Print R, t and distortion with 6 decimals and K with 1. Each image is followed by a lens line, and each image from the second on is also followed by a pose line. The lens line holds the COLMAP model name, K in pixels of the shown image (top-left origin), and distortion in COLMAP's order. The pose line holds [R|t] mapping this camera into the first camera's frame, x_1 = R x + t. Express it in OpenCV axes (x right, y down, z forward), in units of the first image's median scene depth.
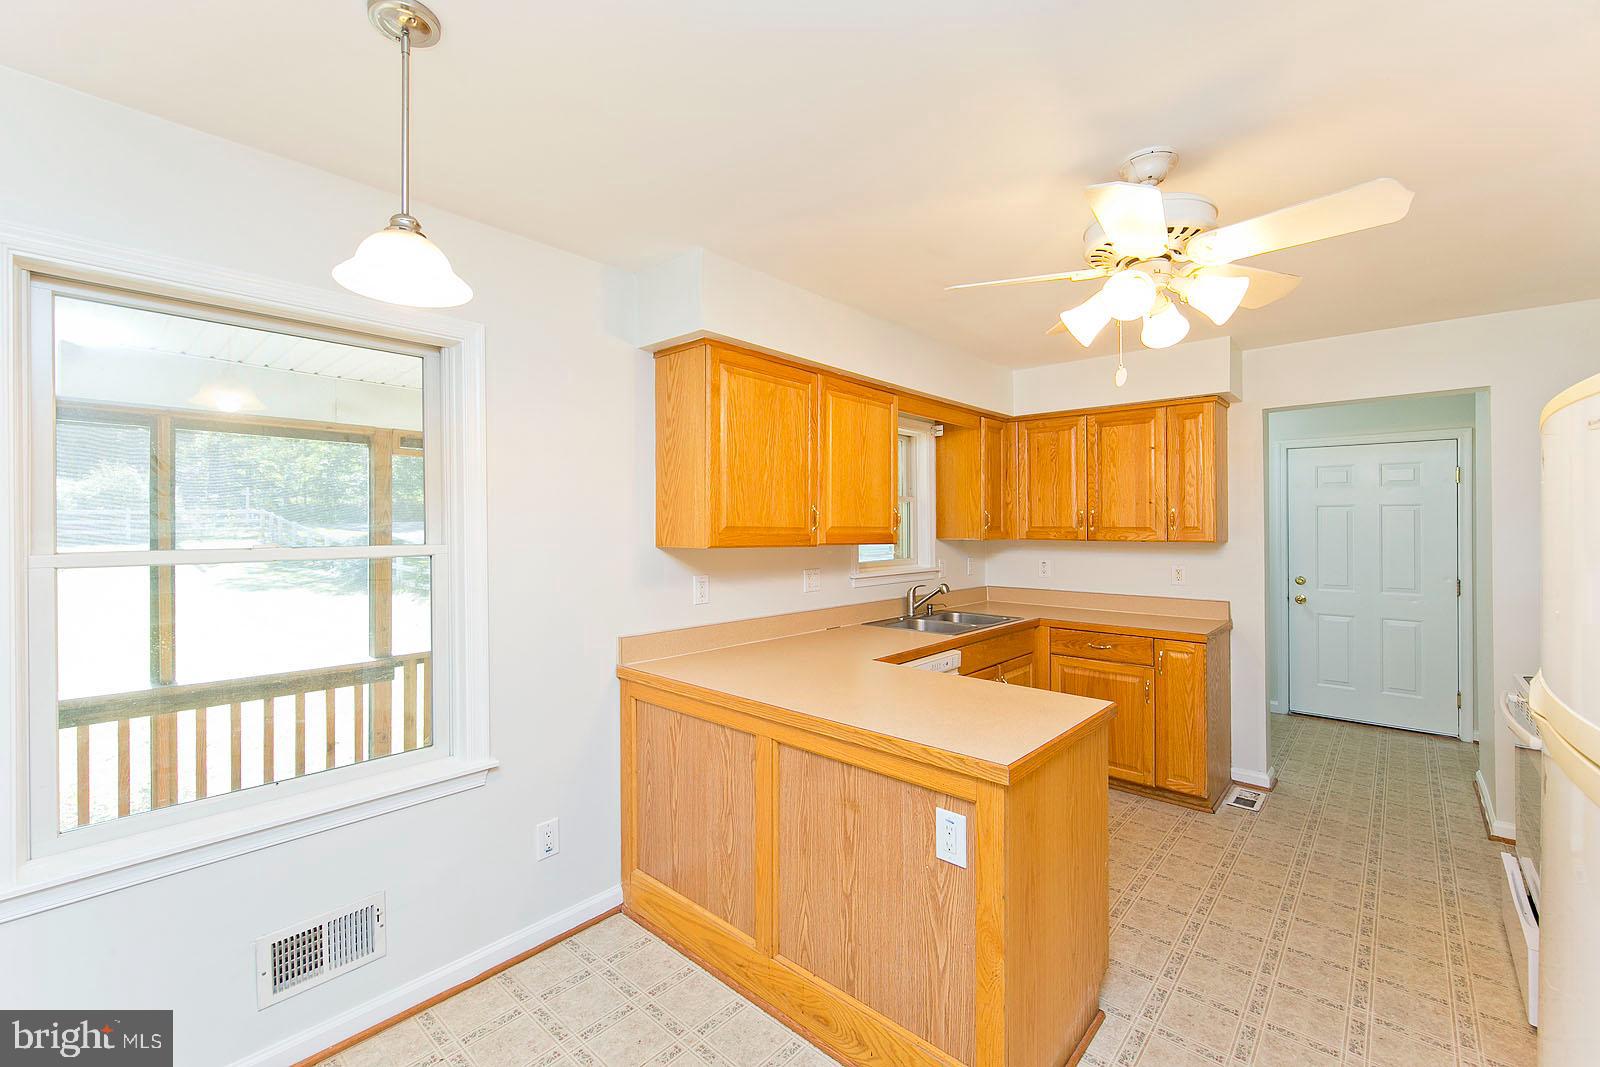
lens RADIAL K [[676.8, 0, 833.4], [0, 676.8, 520.8], [0, 0, 1]] dist [0.012373, -0.000572]
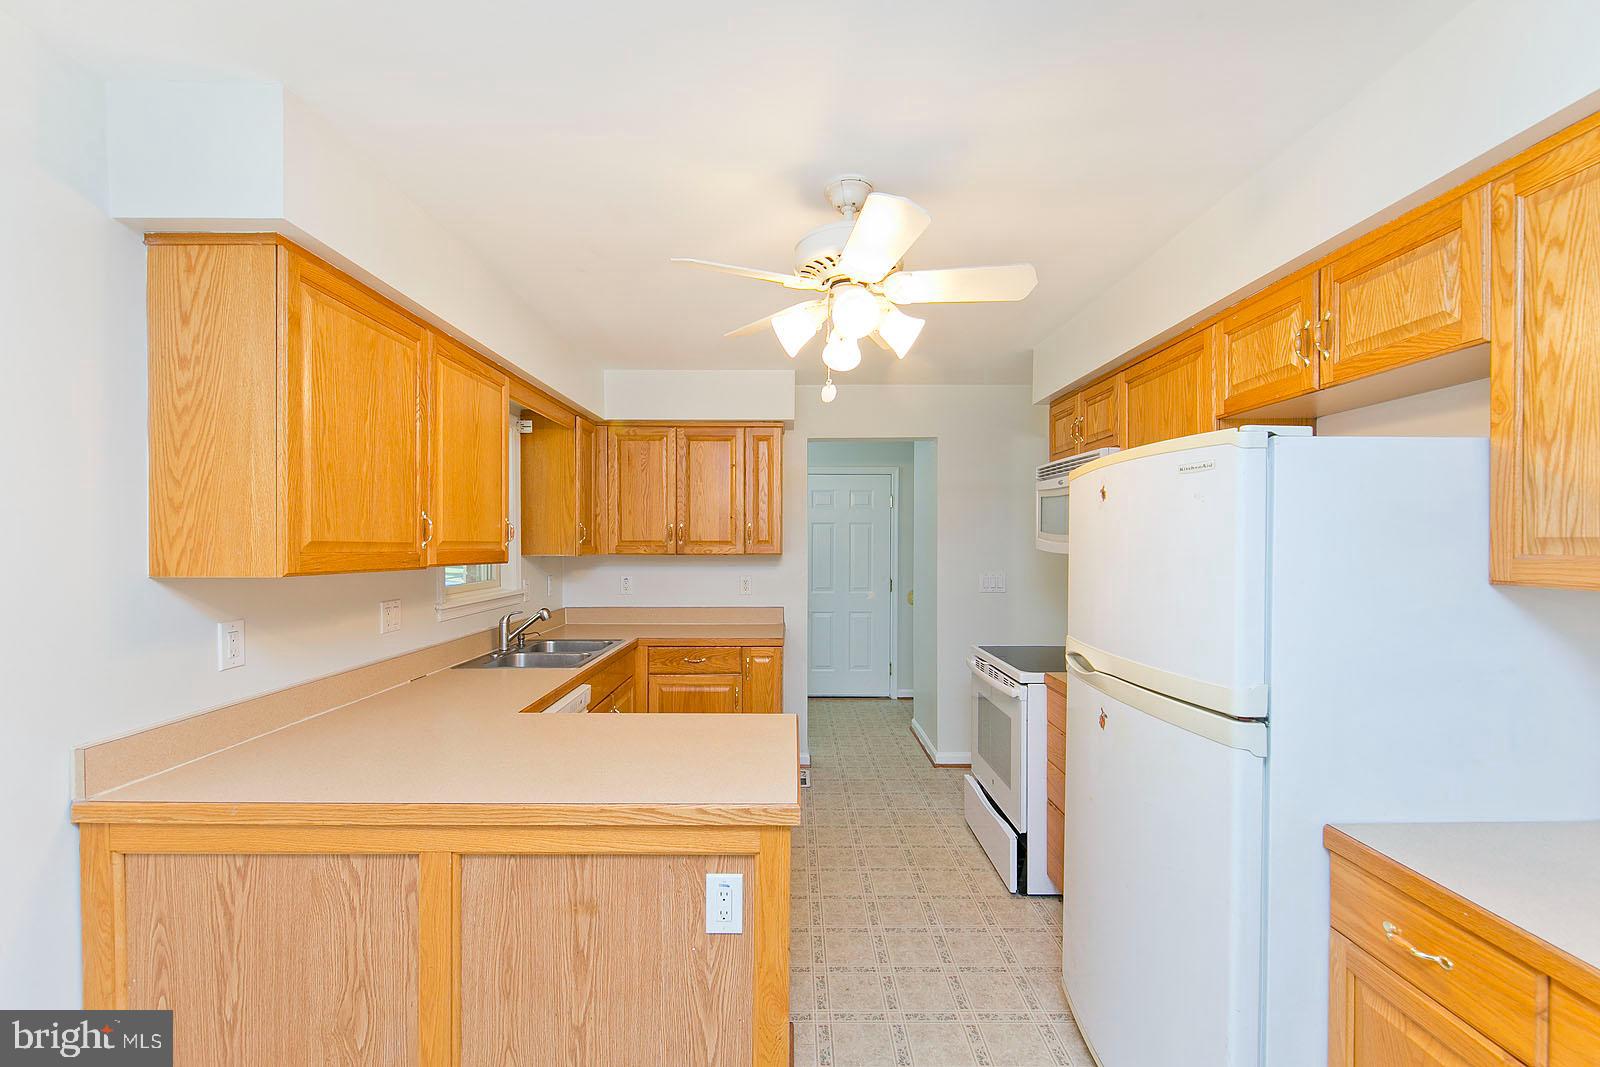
lens RADIAL K [[688.5, 0, 800.7], [0, 688.5, 542.8], [0, 0, 1]] dist [0.018440, -0.007097]
pose [[0.756432, -0.003492, 0.654063, -0.159424], [-0.004710, 0.999931, 0.010785, 0.000180], [-0.654055, -0.011239, 0.756363, 0.138340]]
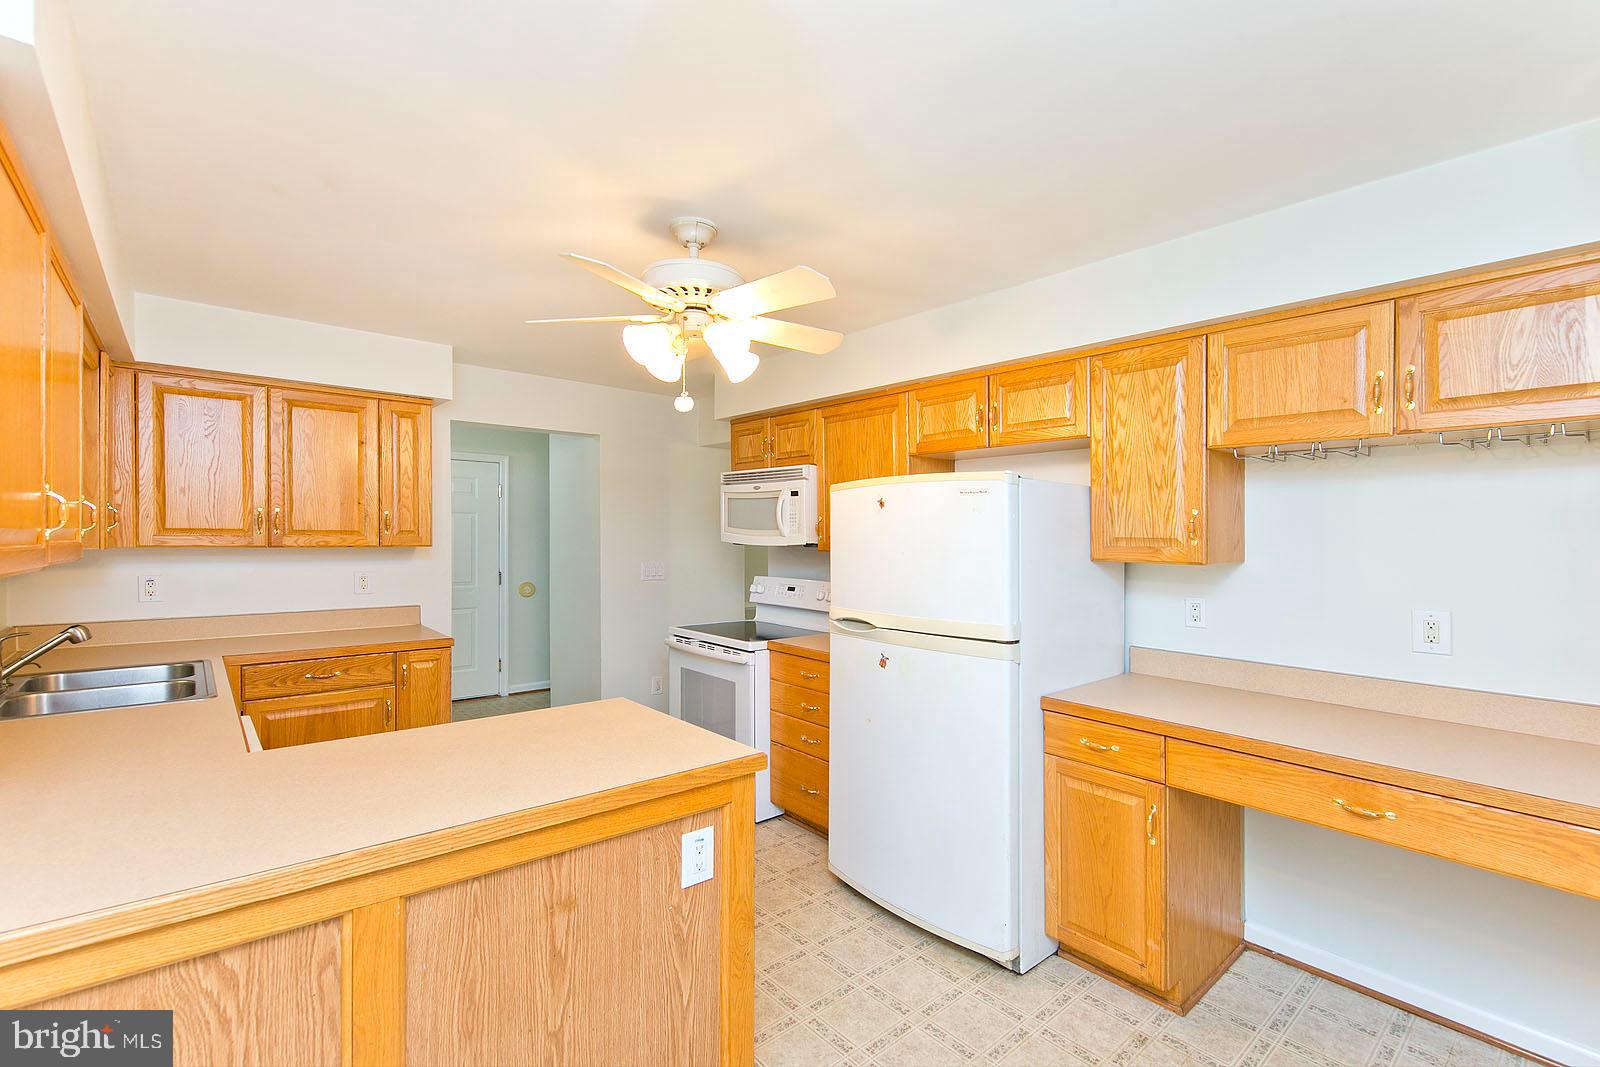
lens RADIAL K [[687.9, 0, 773.2], [0, 687.9, 521.6], [0, 0, 1]] dist [0.018214, -0.008389]
pose [[0.171350, 0.018491, 0.985037, -0.371862], [-0.019586, 0.999690, -0.015360, 0.000990], [-0.985016, -0.016661, 0.171659, 0.346557]]
